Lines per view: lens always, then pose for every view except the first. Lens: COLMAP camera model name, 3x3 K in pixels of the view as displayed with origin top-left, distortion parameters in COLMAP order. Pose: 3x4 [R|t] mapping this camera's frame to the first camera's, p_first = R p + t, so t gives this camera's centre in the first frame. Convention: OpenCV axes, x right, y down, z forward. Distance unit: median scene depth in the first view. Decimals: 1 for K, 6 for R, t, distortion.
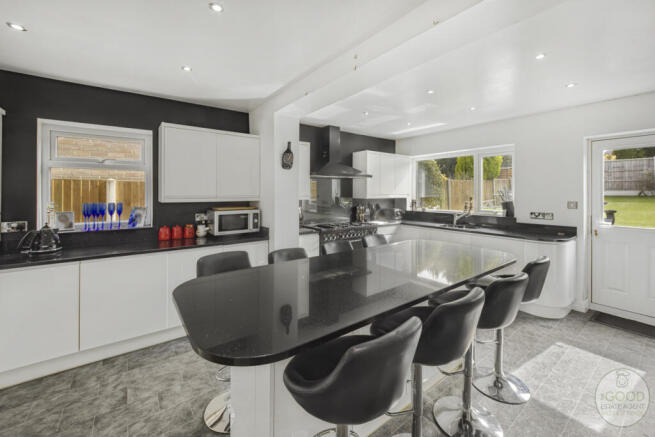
lens RADIAL K [[256.6, 0, 336.4], [0, 256.6, 196.0], [0, 0, 1]] dist [0.003694, 0.000149]
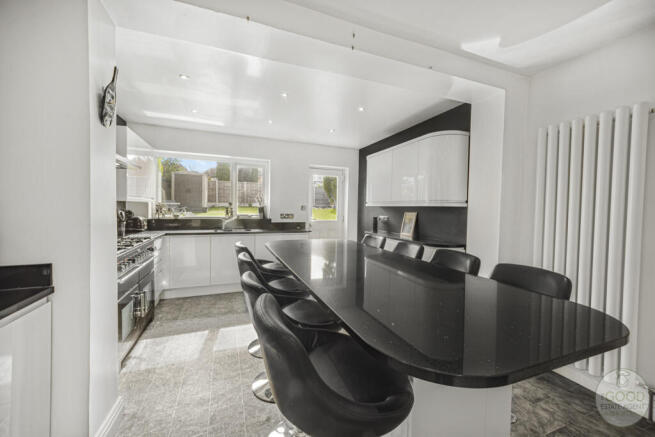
lens RADIAL K [[256.6, 0, 331.4], [0, 256.6, 215.1], [0, 0, 1]] dist [0.003694, 0.000149]
pose [[0.284641, -0.026300, 0.958273, -0.430964], [-0.009106, 0.999504, 0.030137, 0.025938], [-0.958591, -0.017304, 0.284261, 0.357812]]
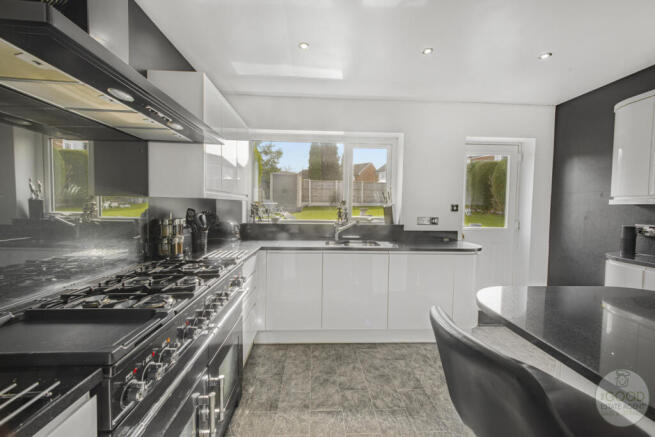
lens RADIAL K [[256.6, 0, 328.1], [0, 256.6, 217.0], [0, 0, 1]] dist [0.003694, 0.000149]
pose [[0.583948, -0.029039, 0.811271, -0.103258], [-0.007248, 0.999134, 0.040981, 0.026778], [-0.811759, -0.029811, 0.583232, 0.722682]]
